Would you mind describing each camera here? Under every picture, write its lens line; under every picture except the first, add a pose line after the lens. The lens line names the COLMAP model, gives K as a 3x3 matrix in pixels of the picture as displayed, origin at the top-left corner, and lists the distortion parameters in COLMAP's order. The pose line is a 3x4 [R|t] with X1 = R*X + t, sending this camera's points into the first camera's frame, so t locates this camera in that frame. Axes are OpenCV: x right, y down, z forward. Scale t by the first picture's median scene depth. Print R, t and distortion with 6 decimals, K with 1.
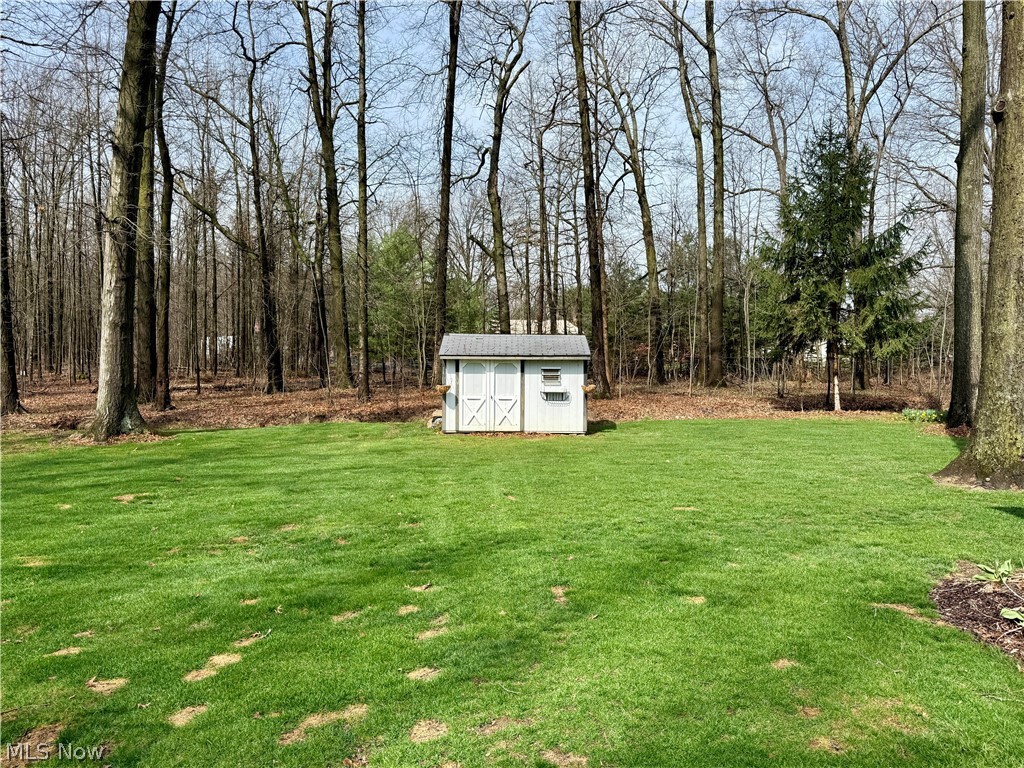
lens RADIAL K [[745.9, 0, 512.0], [0, 745.9, 384.0], [0, 0, 1]] dist [-0.000605, -0.000324]
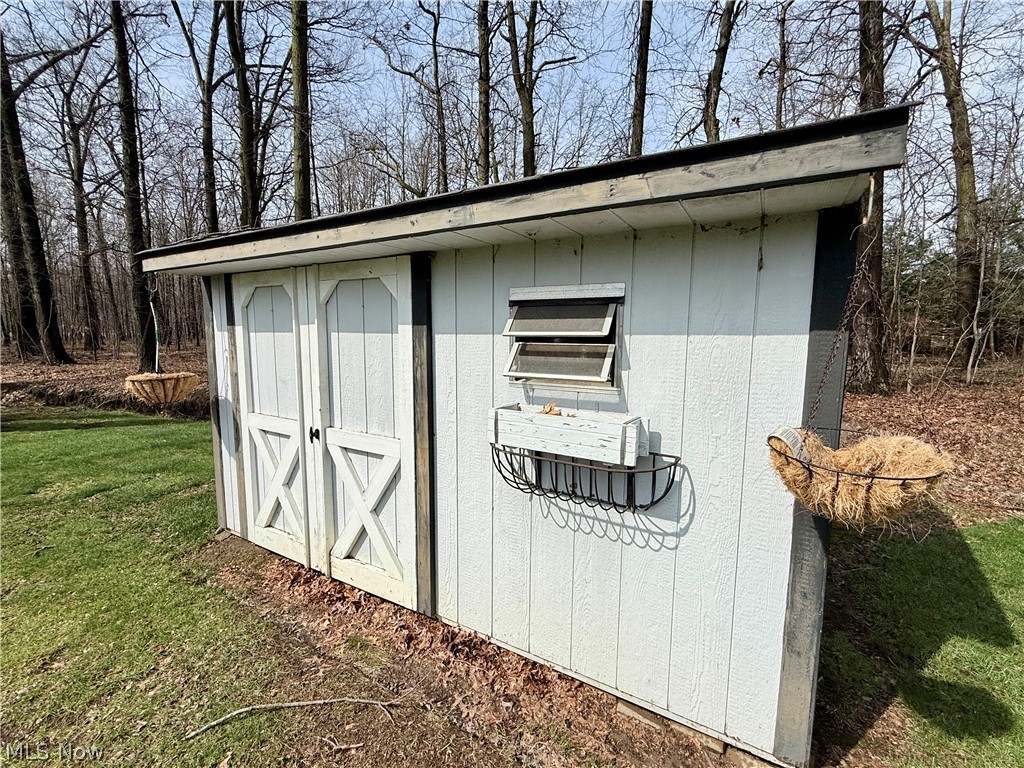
lens RADIAL K [[444.8, 0, 512.0], [0, 444.8, 384.0], [0, 0, 1]] dist [0.000062, -0.000003]
pose [[0.860795, 0.056262, -0.505833, 0.090879], [-0.023654, 0.997220, 0.070663, -0.008255], [0.508402, -0.048861, 0.859732, 0.910737]]
